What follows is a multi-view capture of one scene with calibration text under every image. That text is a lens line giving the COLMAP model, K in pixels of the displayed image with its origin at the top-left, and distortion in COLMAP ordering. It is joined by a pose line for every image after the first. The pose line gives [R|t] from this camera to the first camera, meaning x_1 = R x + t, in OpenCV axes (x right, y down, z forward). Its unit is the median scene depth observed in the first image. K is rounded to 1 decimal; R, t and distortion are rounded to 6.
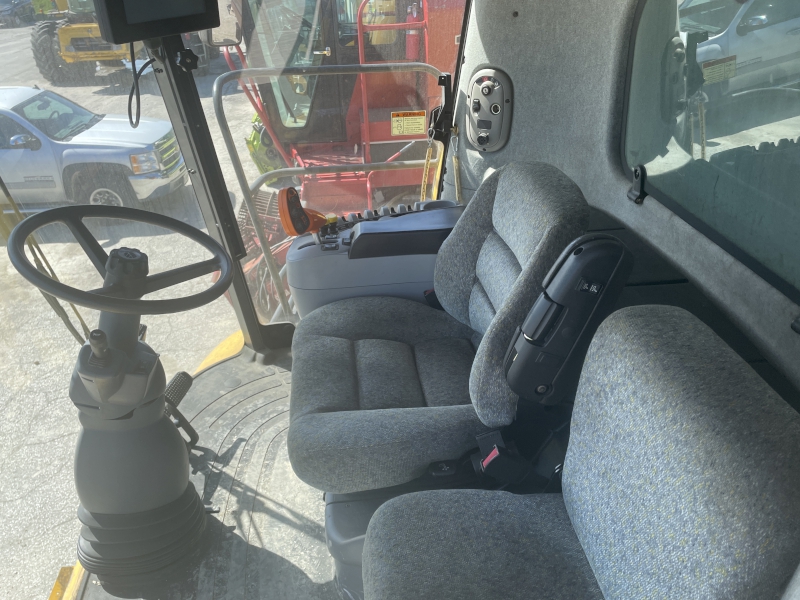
lens RADIAL K [[586.5, 0, 400.0], [0, 586.5, 300.0], [0, 0, 1]] dist [0.081211, -0.101960]
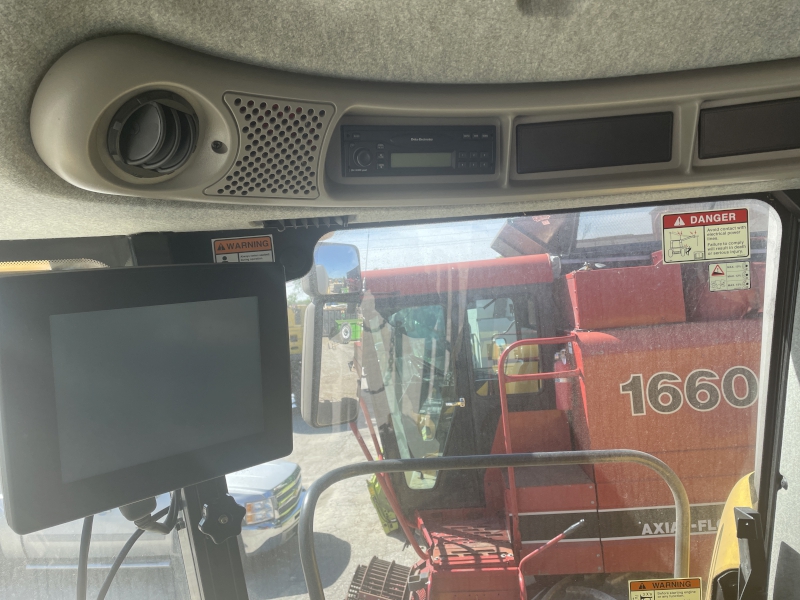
lens RADIAL K [[586.5, 0, 400.0], [0, 586.5, 300.0], [0, 0, 1]] dist [0.081211, -0.101960]
pose [[0.980355, -0.058217, -0.188456, -0.041819], [-0.045730, 0.862332, -0.504274, -0.116063], [0.191869, 0.502985, 0.842729, 0.191216]]
